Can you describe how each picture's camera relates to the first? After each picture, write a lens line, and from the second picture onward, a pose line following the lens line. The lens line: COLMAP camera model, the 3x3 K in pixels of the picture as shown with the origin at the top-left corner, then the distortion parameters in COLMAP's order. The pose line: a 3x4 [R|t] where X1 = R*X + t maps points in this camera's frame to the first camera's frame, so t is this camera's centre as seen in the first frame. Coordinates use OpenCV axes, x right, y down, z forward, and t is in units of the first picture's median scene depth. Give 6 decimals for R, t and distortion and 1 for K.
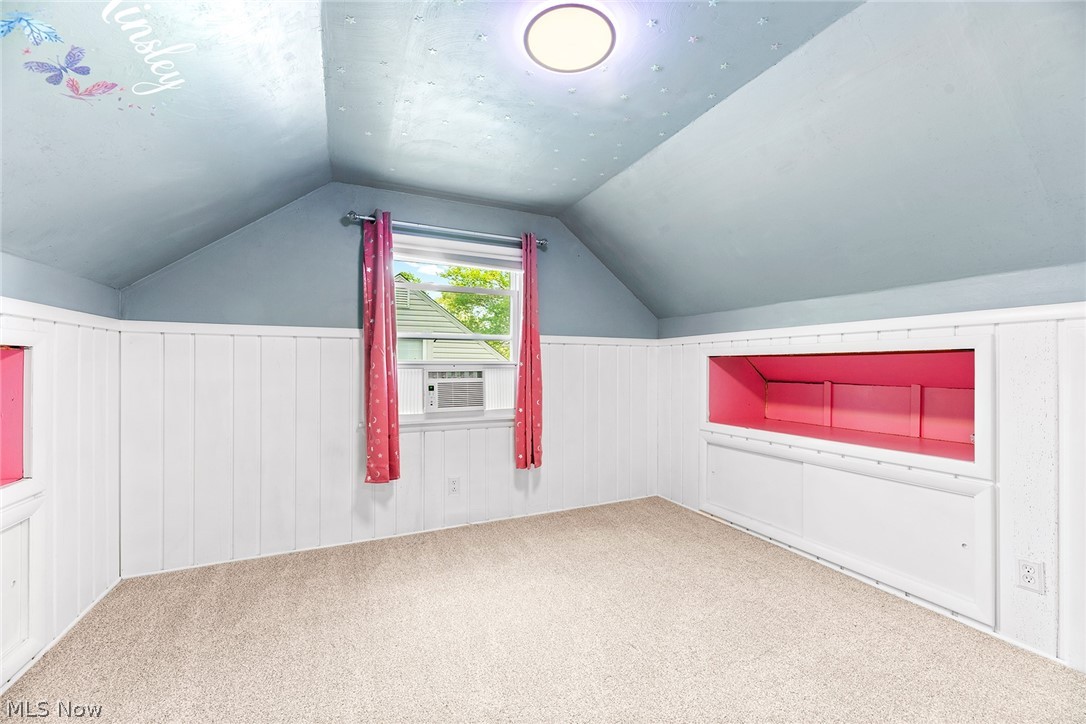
lens RADIAL K [[438.5, 0, 543.9], [0, 438.5, 367.3], [0, 0, 1]] dist [0.001581, -0.000639]
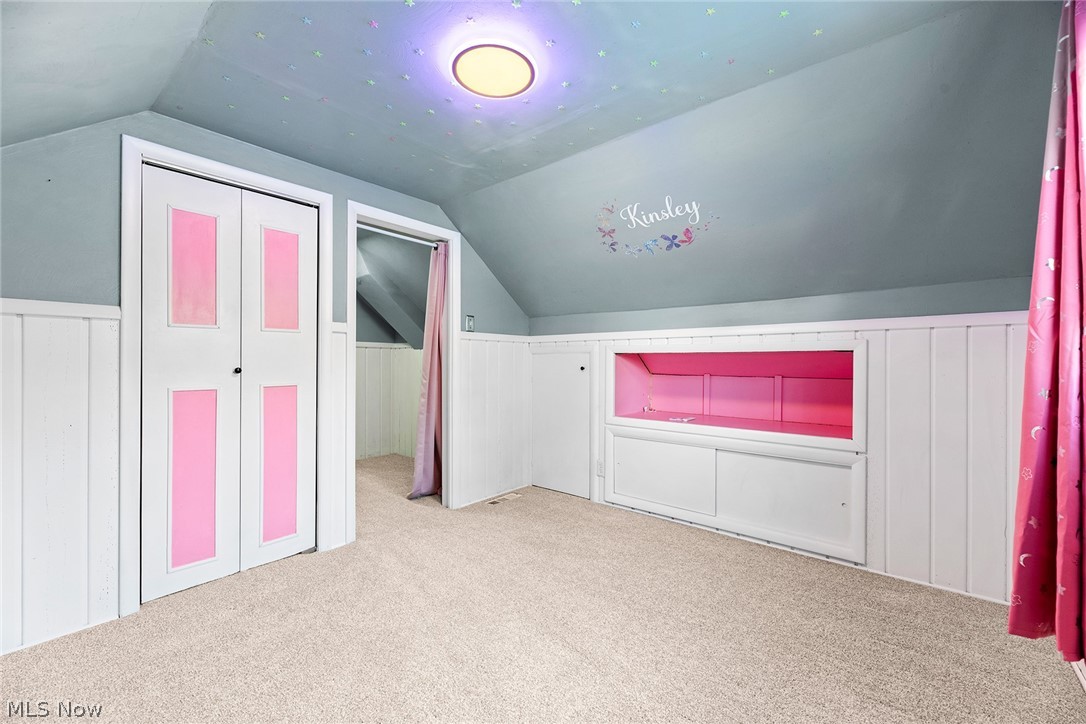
lens RADIAL K [[438.5, 0, 550.1], [0, 438.5, 362.3], [0, 0, 1]] dist [0.001581, -0.000639]
pose [[-0.901765, -0.000588, -0.432225, 0.210733], [0.000805, 0.999995, -0.003041, -0.000916], [0.432225, -0.003090, -0.901761, 1.064330]]
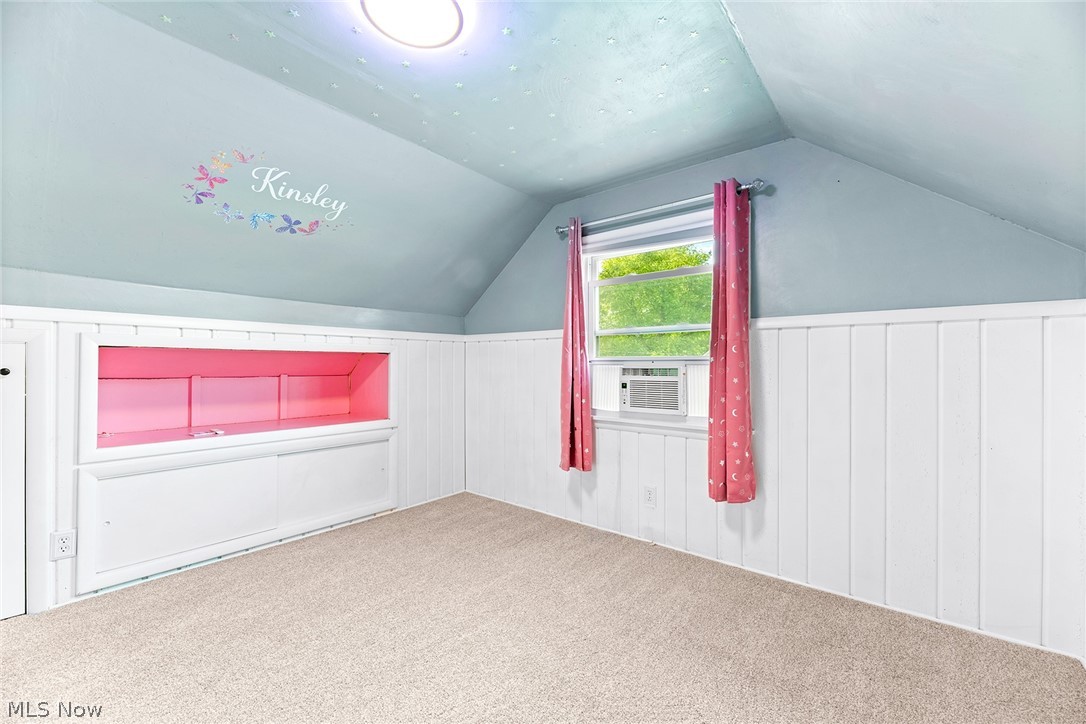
lens RADIAL K [[438.5, 0, 552.6], [0, 438.5, 363.0], [0, 0, 1]] dist [0.001581, -0.000639]
pose [[0.449695, 0.001088, -0.893182, 0.522908], [-0.001203, 0.999999, 0.000612, -0.001571], [0.893181, 0.000799, 0.449696, 0.433367]]
